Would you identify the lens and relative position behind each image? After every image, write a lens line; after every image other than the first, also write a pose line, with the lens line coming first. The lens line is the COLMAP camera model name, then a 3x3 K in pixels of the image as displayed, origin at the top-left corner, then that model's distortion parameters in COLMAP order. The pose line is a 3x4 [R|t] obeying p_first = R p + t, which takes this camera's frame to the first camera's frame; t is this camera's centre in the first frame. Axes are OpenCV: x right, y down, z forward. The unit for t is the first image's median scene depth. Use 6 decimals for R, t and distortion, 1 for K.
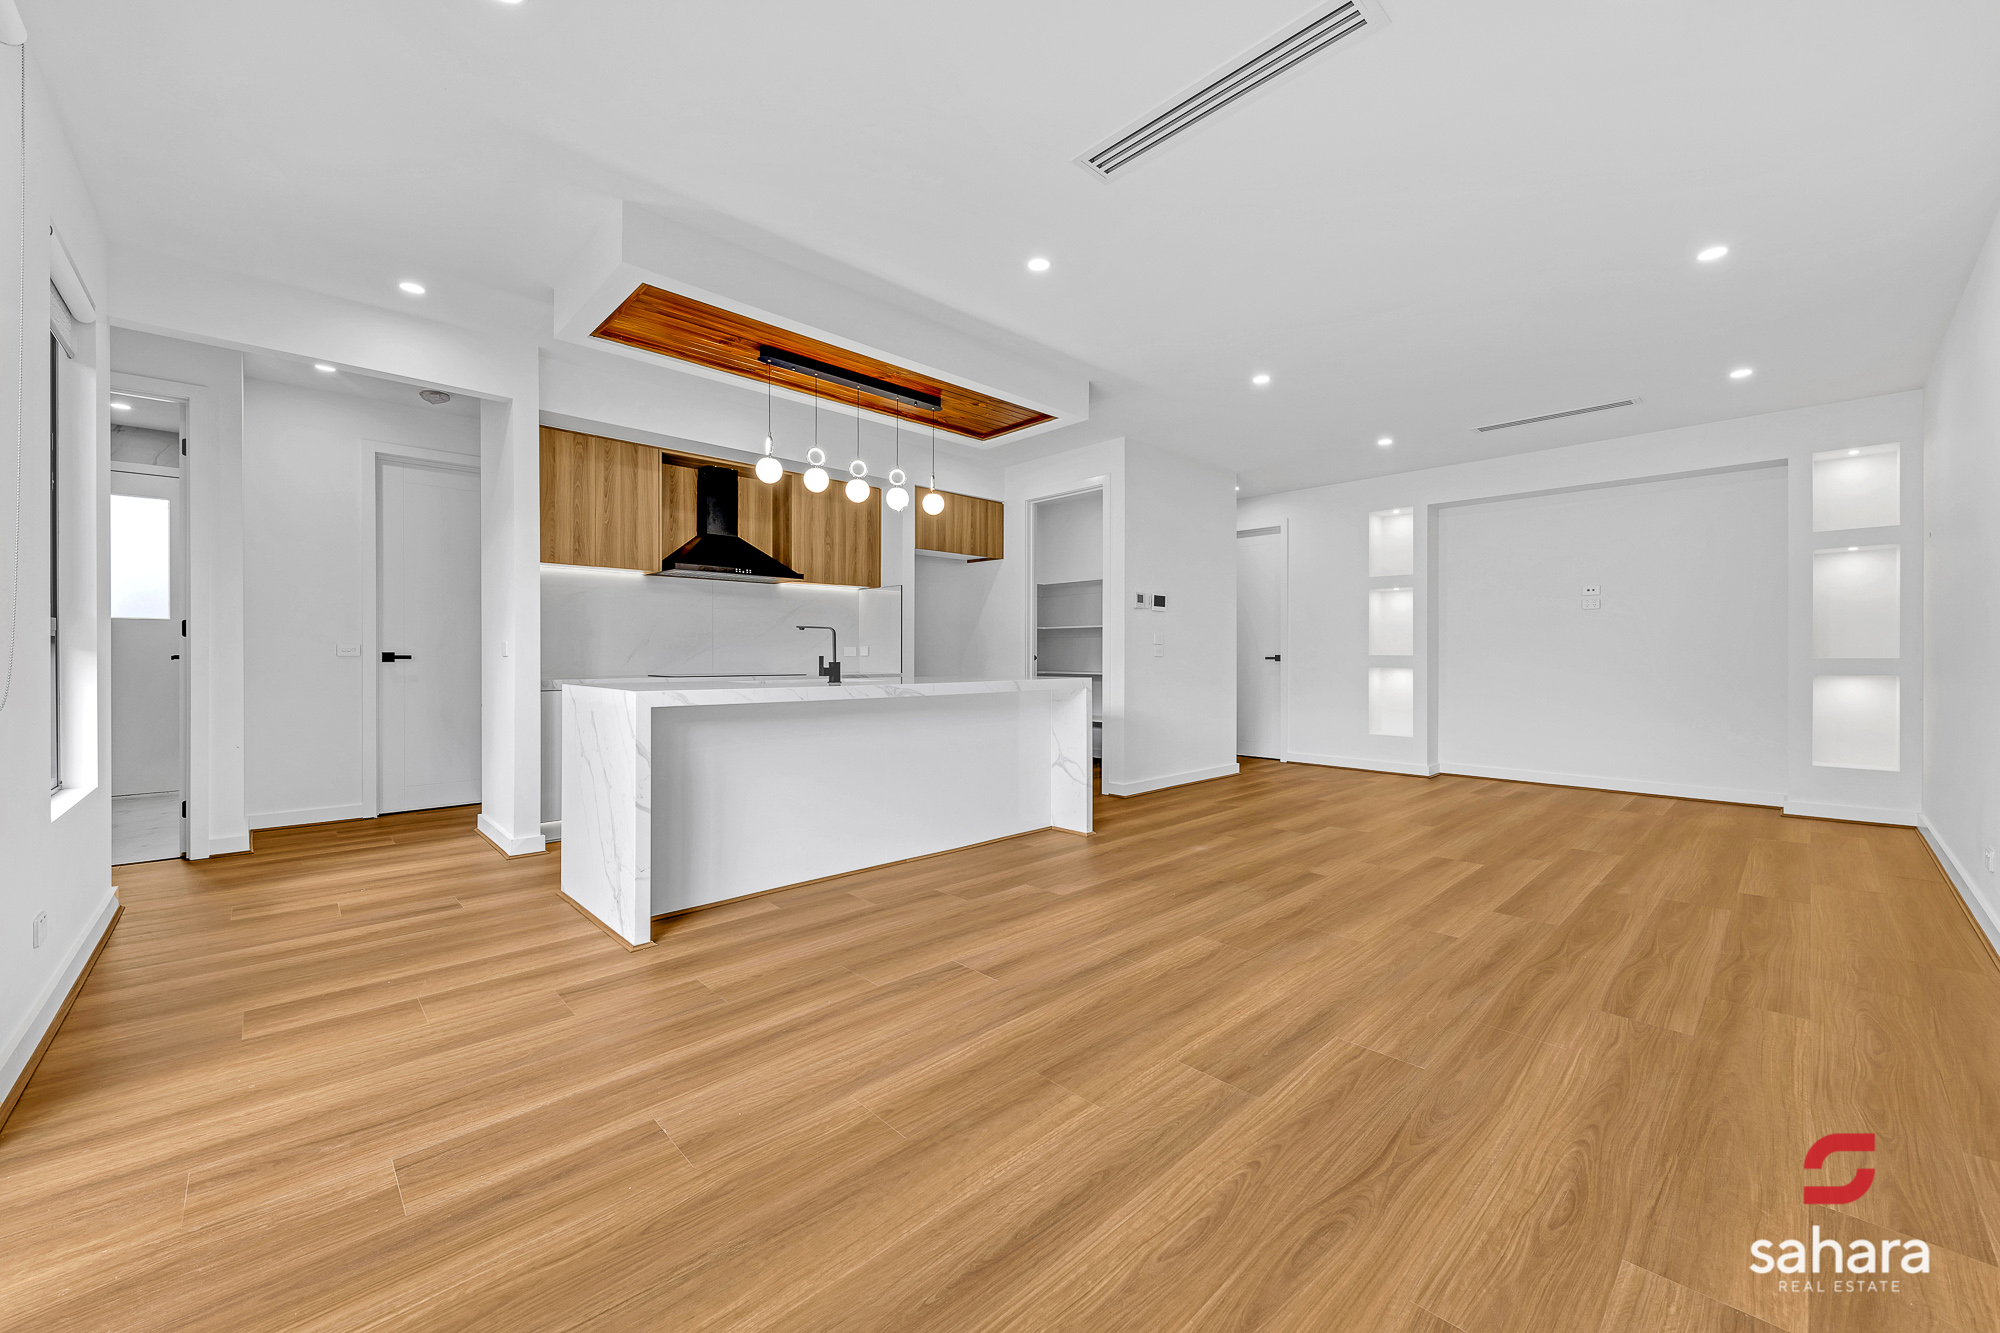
lens RADIAL K [[761.7, 0, 1012.1], [0, 761.7, 657.5], [0, 0, 1]] dist [0.007326, 0.000061]
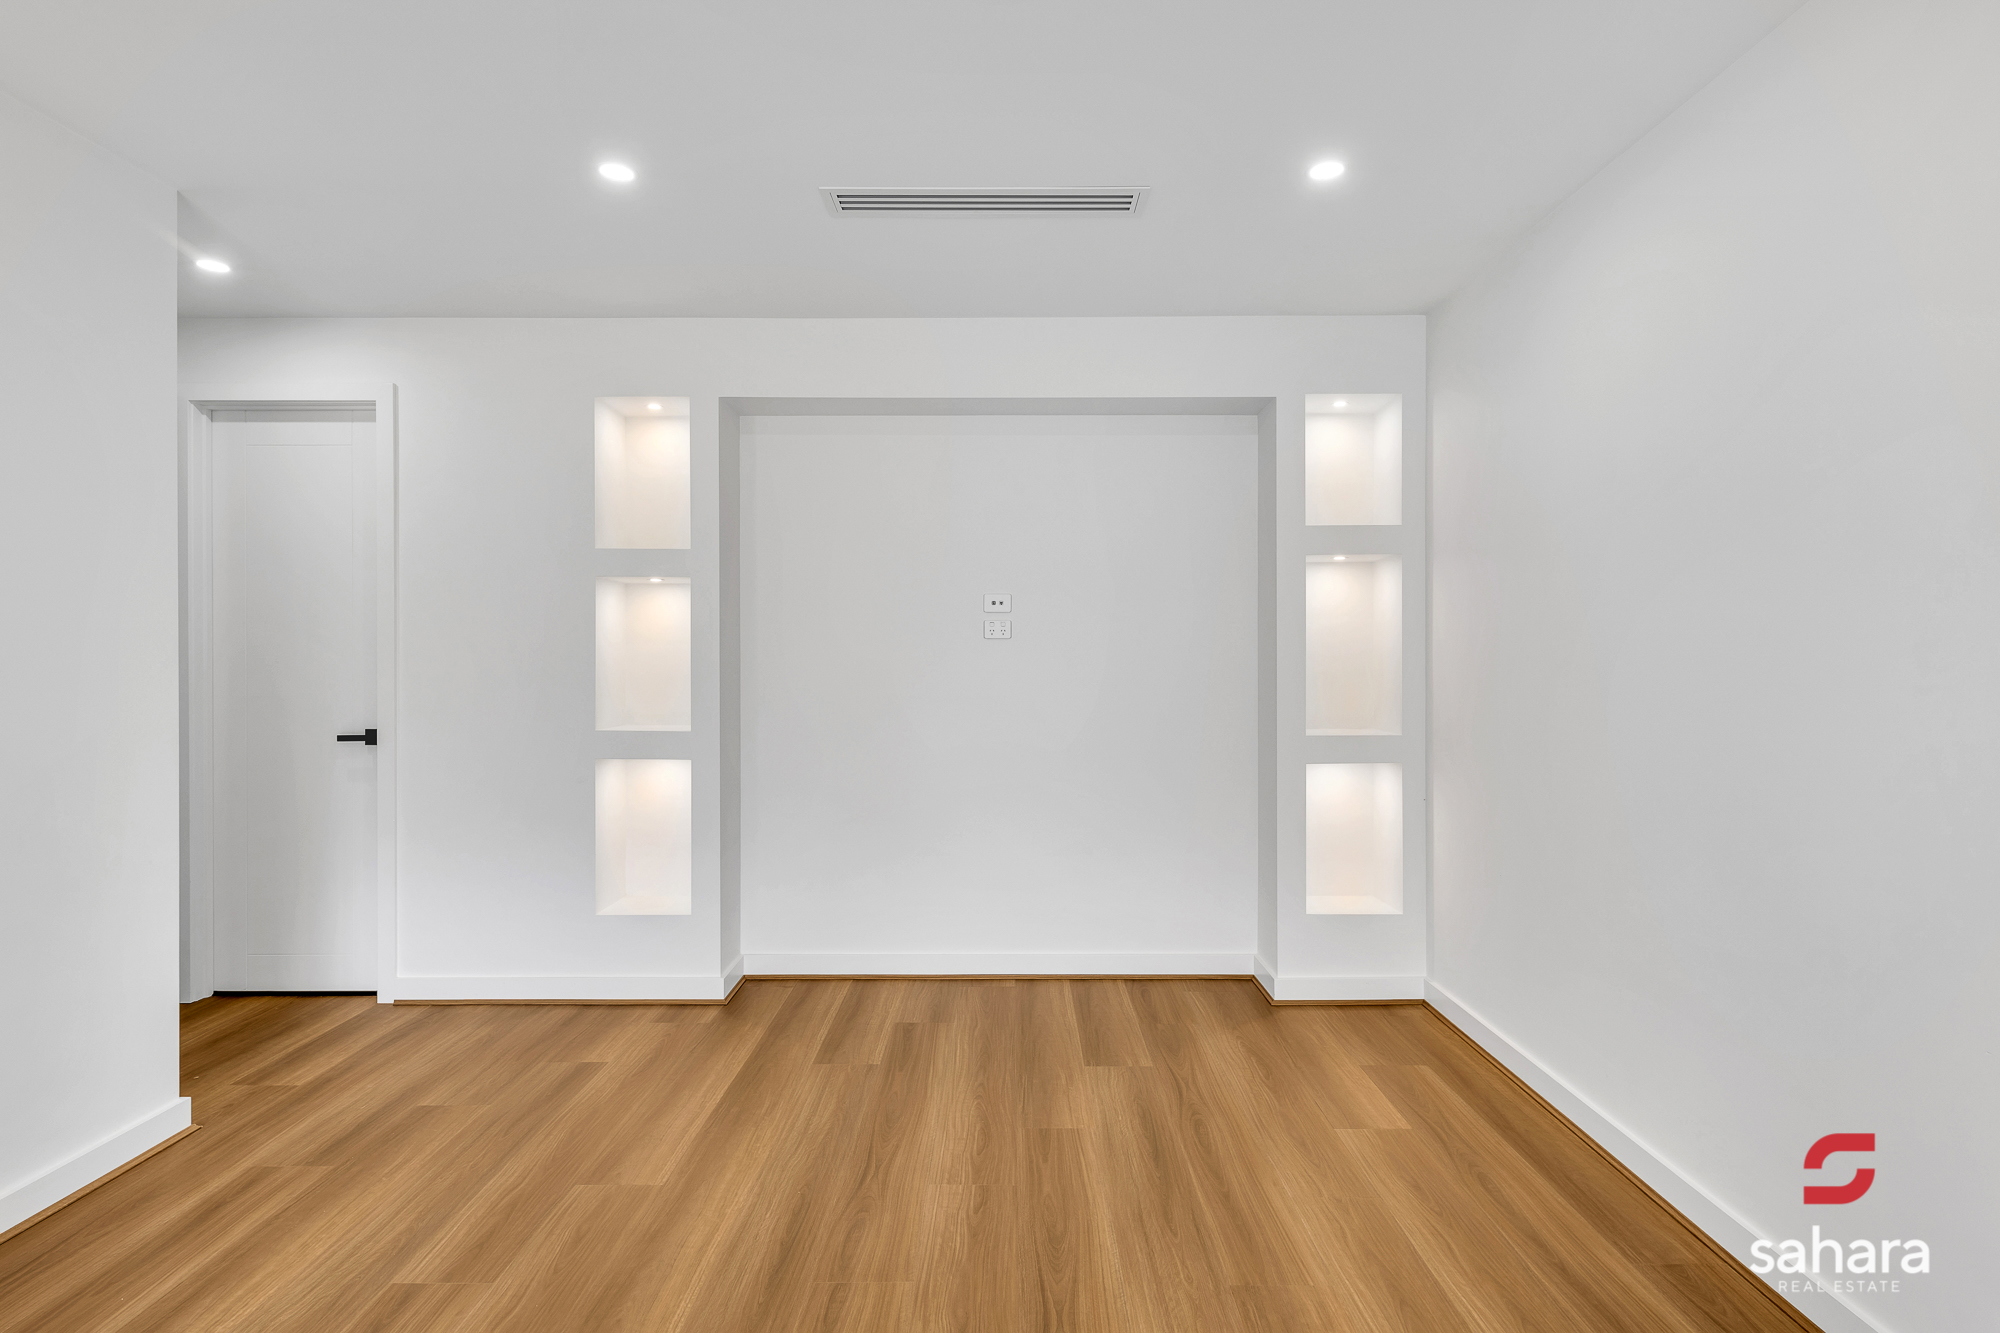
lens RADIAL K [[988.3, 0, 1000.0], [0, 988.3, 666.5], [0, 0, 1]] dist [0.002516, 0.000281]
pose [[0.698826, -0.003637, 0.715282, 0.341242], [0.003292, 0.999993, 0.001868, -0.058124], [-0.715284, 0.001050, 0.698833, 0.668260]]
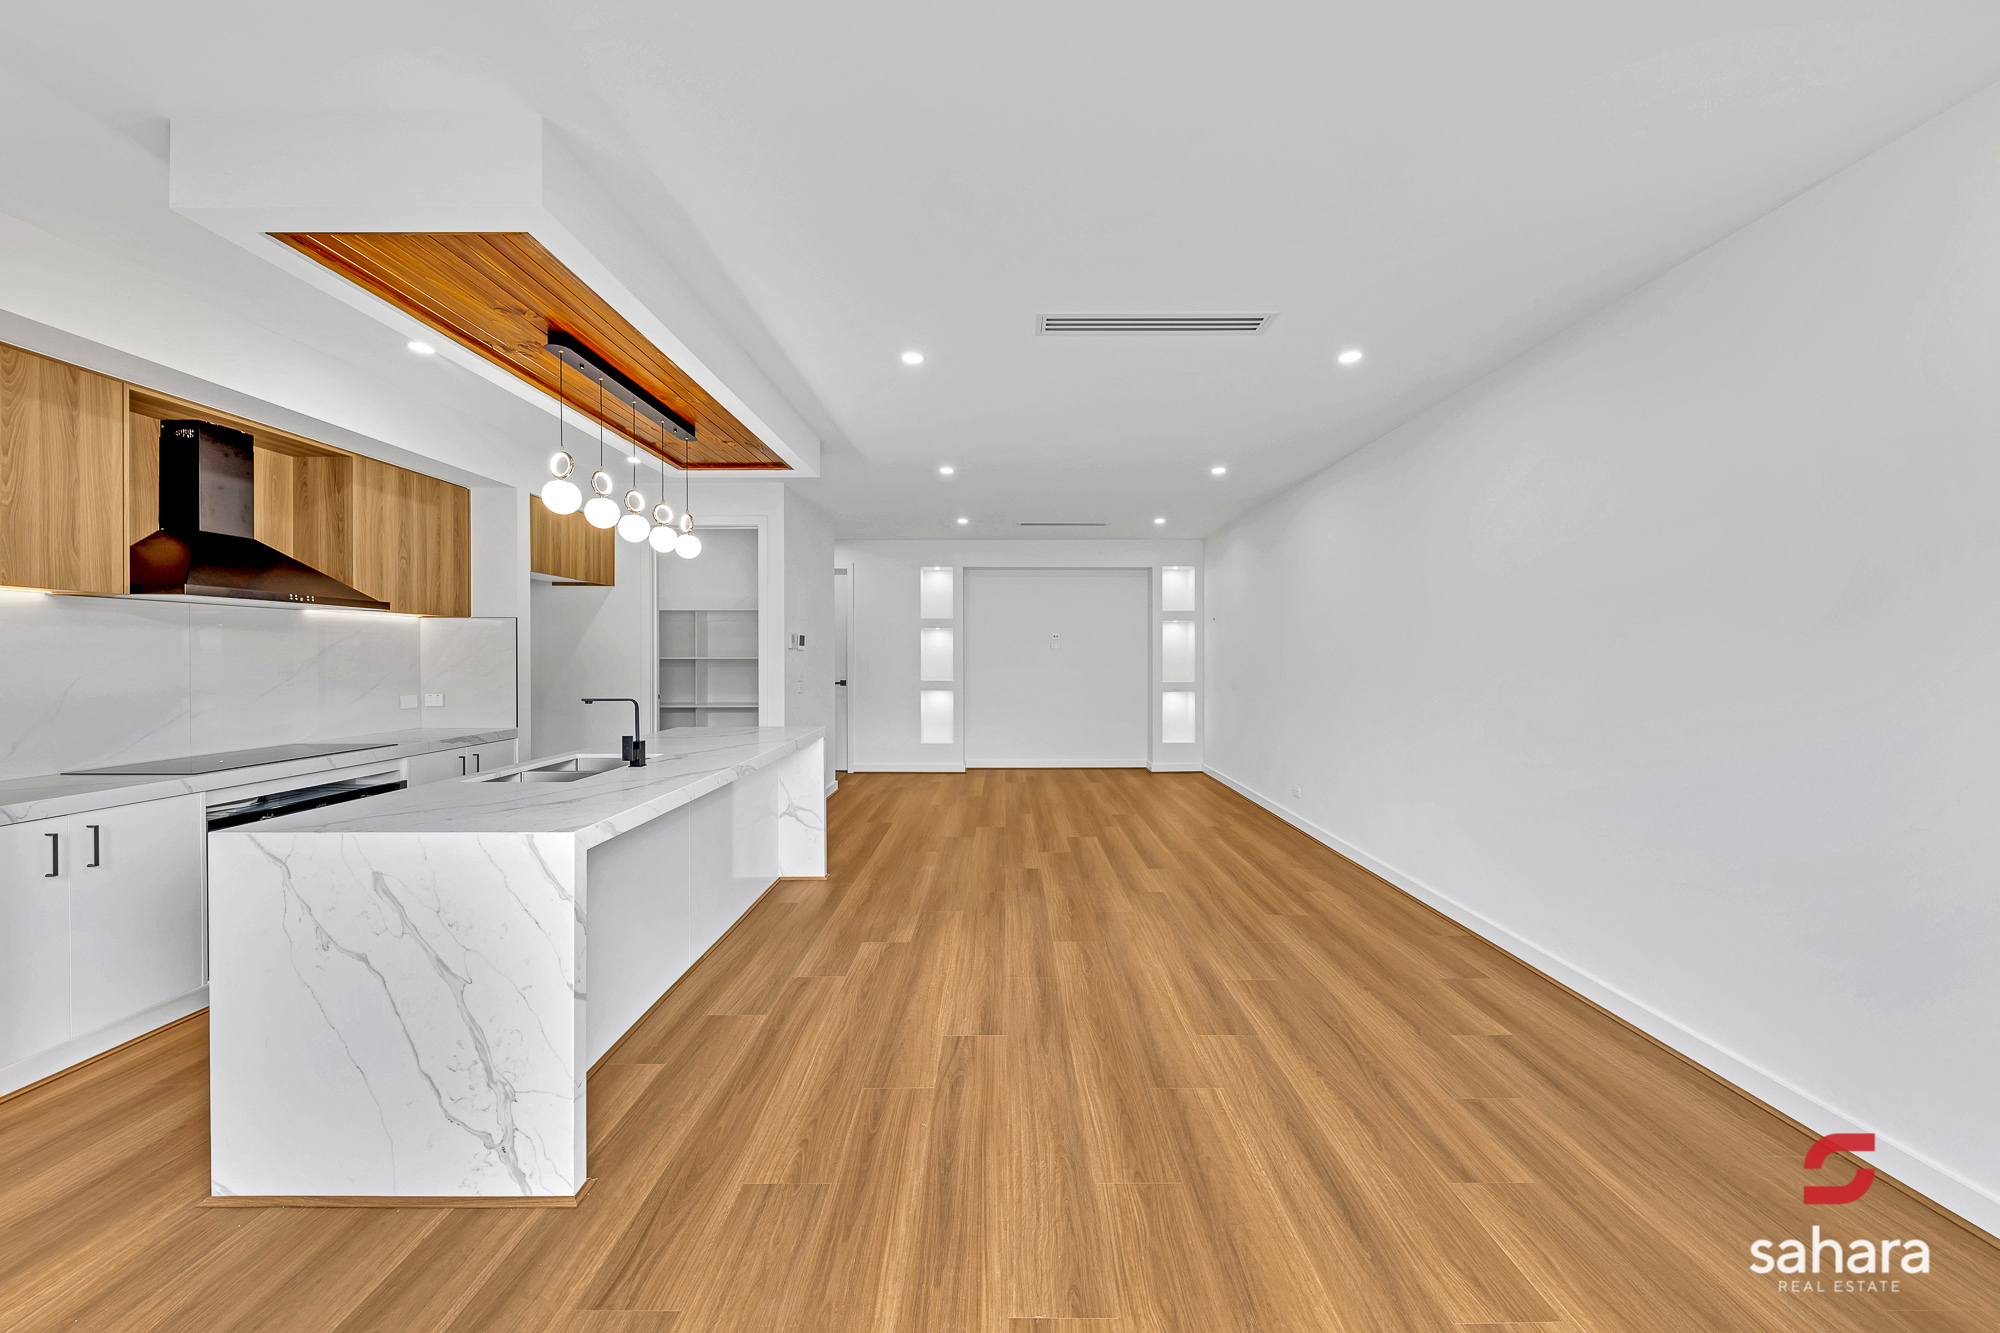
lens RADIAL K [[695.7, 0, 1003.6], [0, 695.7, 654.0], [0, 0, 1]] dist [0.005656, -0.000126]
pose [[0.695628, -0.000787, 0.718402, -0.388639], [0.002739, 0.999995, -0.001557, -0.066409], [-0.718397, 0.003050, 0.695626, 0.155404]]
